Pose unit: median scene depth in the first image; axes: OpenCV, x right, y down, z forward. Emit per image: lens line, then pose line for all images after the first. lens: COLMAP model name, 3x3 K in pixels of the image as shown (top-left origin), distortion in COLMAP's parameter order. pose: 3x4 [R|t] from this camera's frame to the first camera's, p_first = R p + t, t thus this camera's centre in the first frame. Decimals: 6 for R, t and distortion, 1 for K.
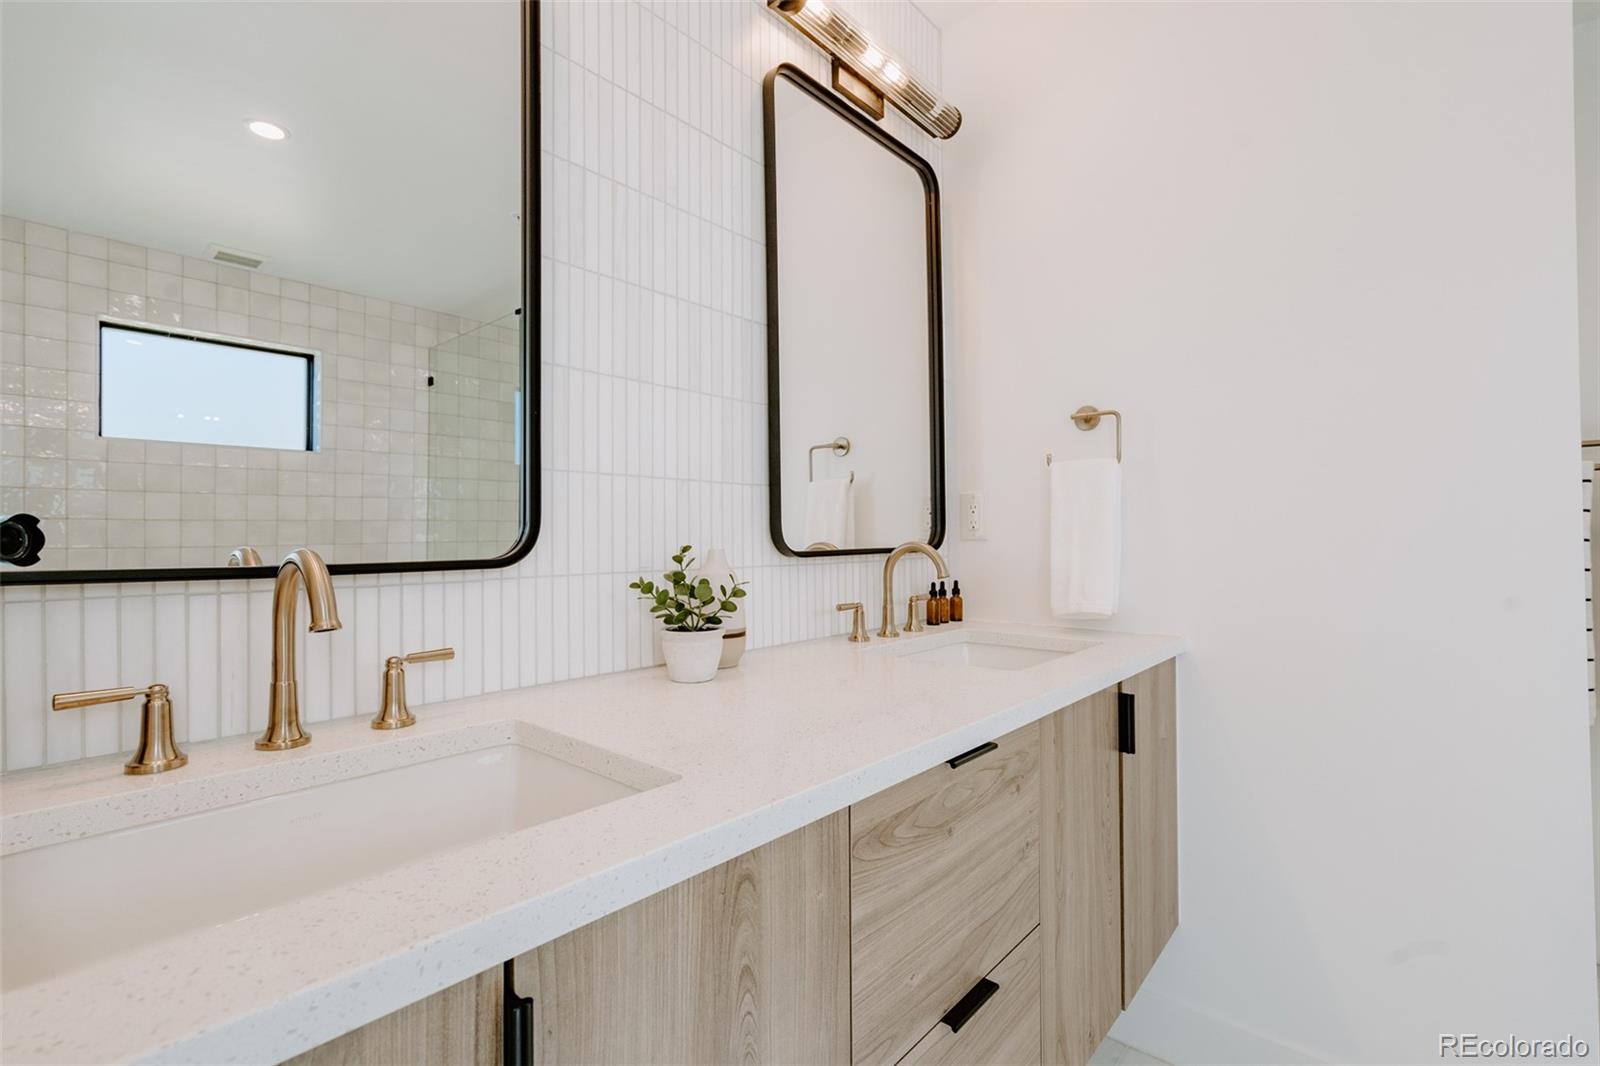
lens RADIAL K [[728.7, 0, 795.4], [0, 728.7, 531.1], [0, 0, 1]] dist [-0.001954, 0.000774]
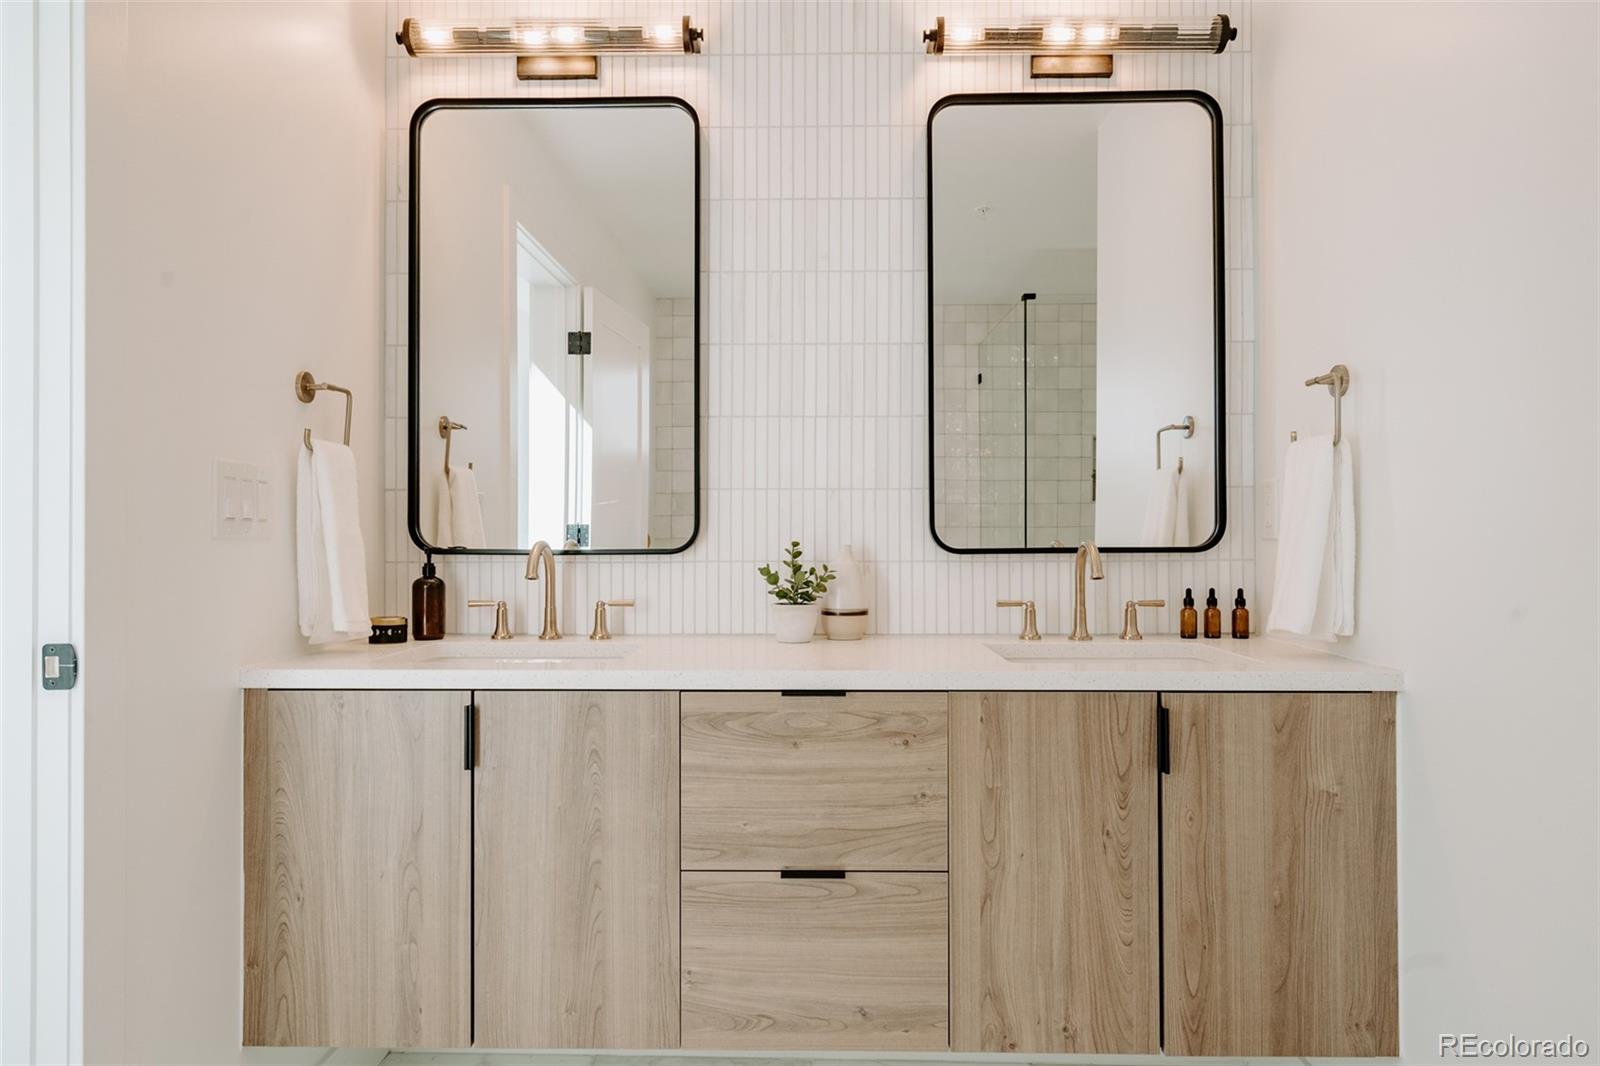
lens RADIAL K [[1050.9, 0, 800.0], [0, 1050.9, 533.0], [0, 0, 1]] dist [0.005671, 0.000312]
pose [[0.647023, 0.002689, -0.762466, 1.340560], [0.002948, 0.999977, 0.006028, -0.006956], [0.762465, -0.006148, 0.647000, -0.232989]]
